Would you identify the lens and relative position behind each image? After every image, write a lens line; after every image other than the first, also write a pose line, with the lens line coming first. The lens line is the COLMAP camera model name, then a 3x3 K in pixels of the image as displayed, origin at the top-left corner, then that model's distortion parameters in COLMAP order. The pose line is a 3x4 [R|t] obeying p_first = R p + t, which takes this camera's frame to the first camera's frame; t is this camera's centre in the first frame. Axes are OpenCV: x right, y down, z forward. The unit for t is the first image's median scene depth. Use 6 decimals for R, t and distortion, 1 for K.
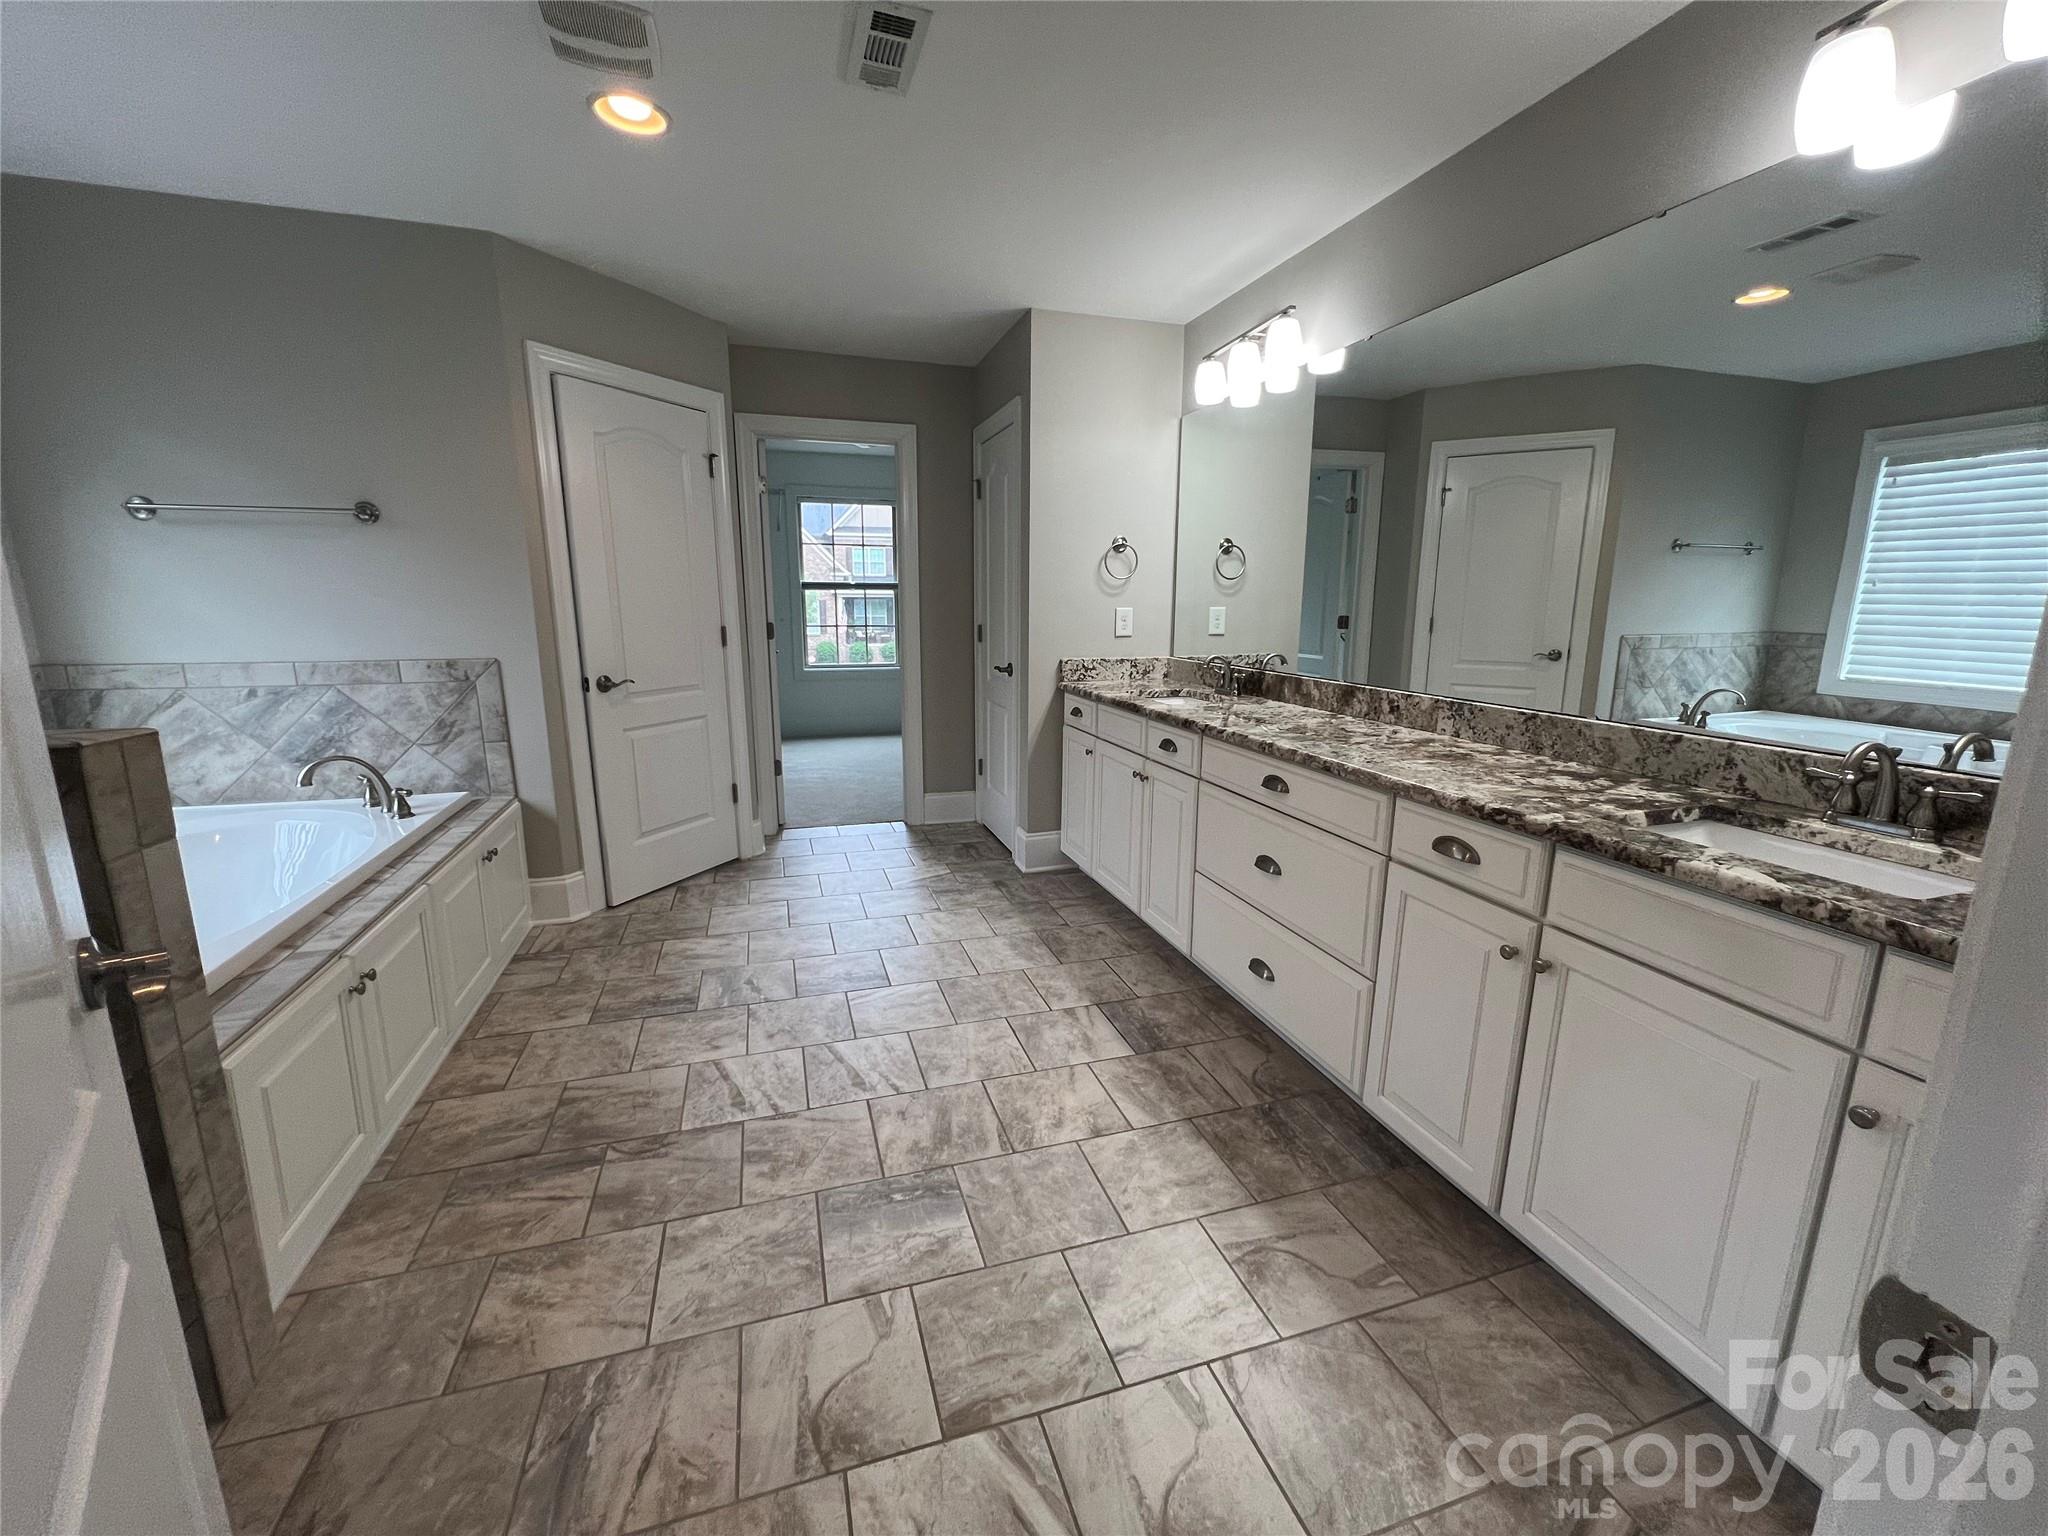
lens RADIAL K [[824.2, 0, 1018.5], [0, 824.2, 766.6], [0, 0, 1]] dist [0.001784, 0.000072]
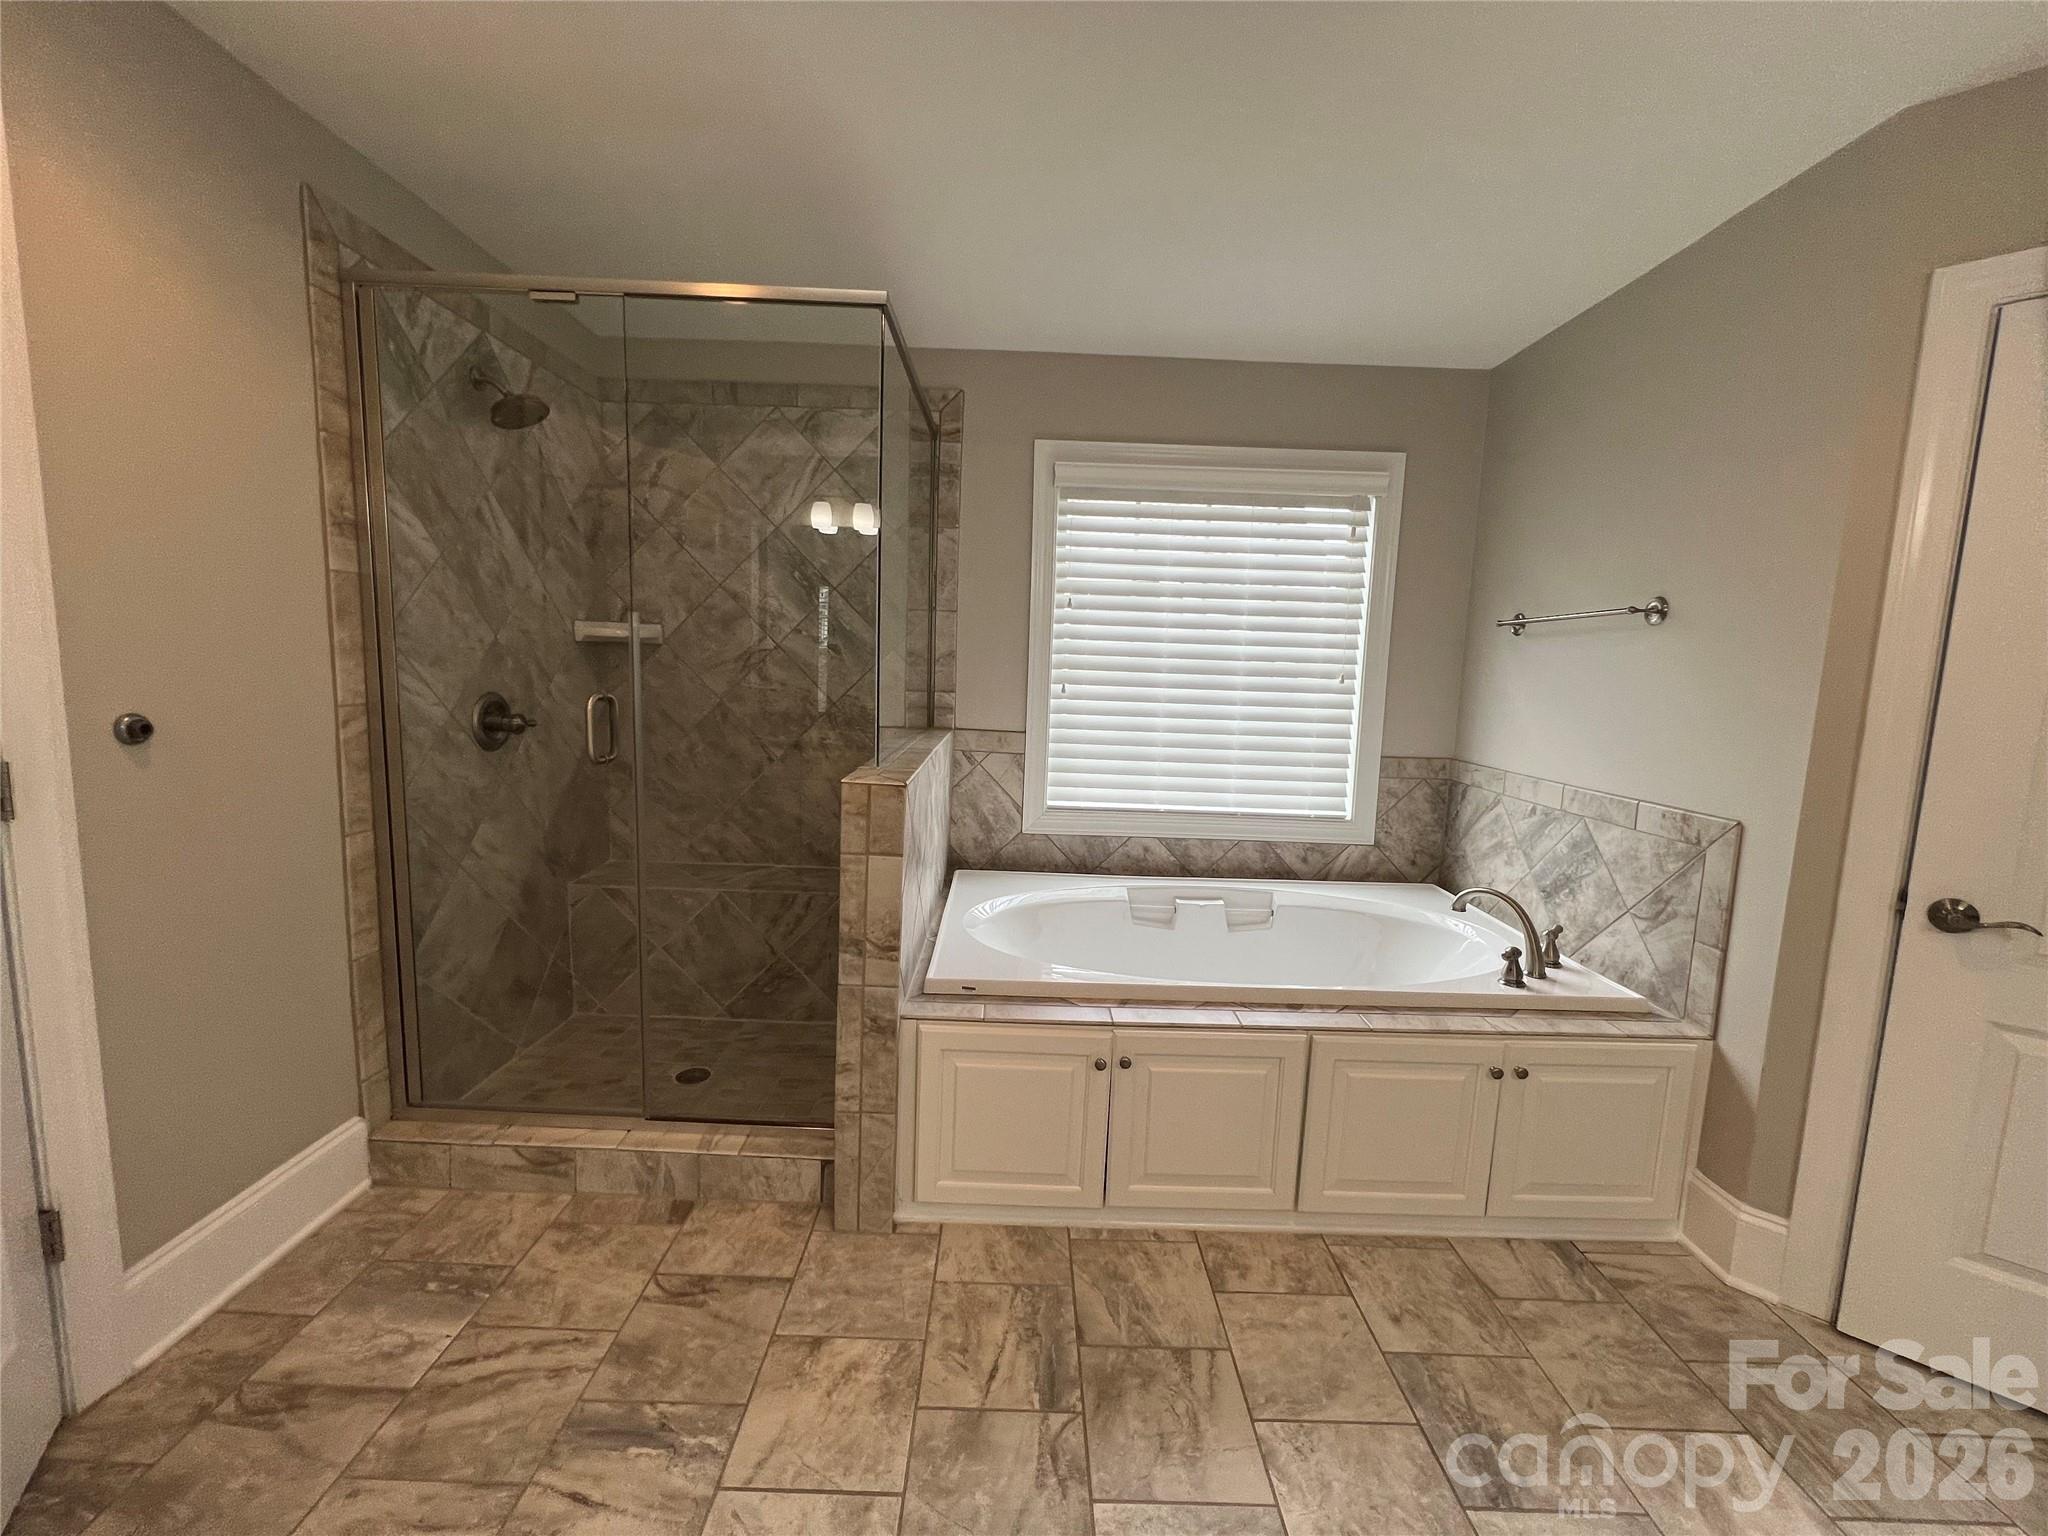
lens RADIAL K [[824.2, 0, 1021.3], [0, 824.2, 755.5], [0, 0, 1]] dist [0.001784, 0.000072]
pose [[-0.297461, 0.090354, -0.950449, 0.133460], [-0.226320, 0.960464, 0.162137, -0.166103], [0.927522, 0.263335, -0.265251, 0.677181]]
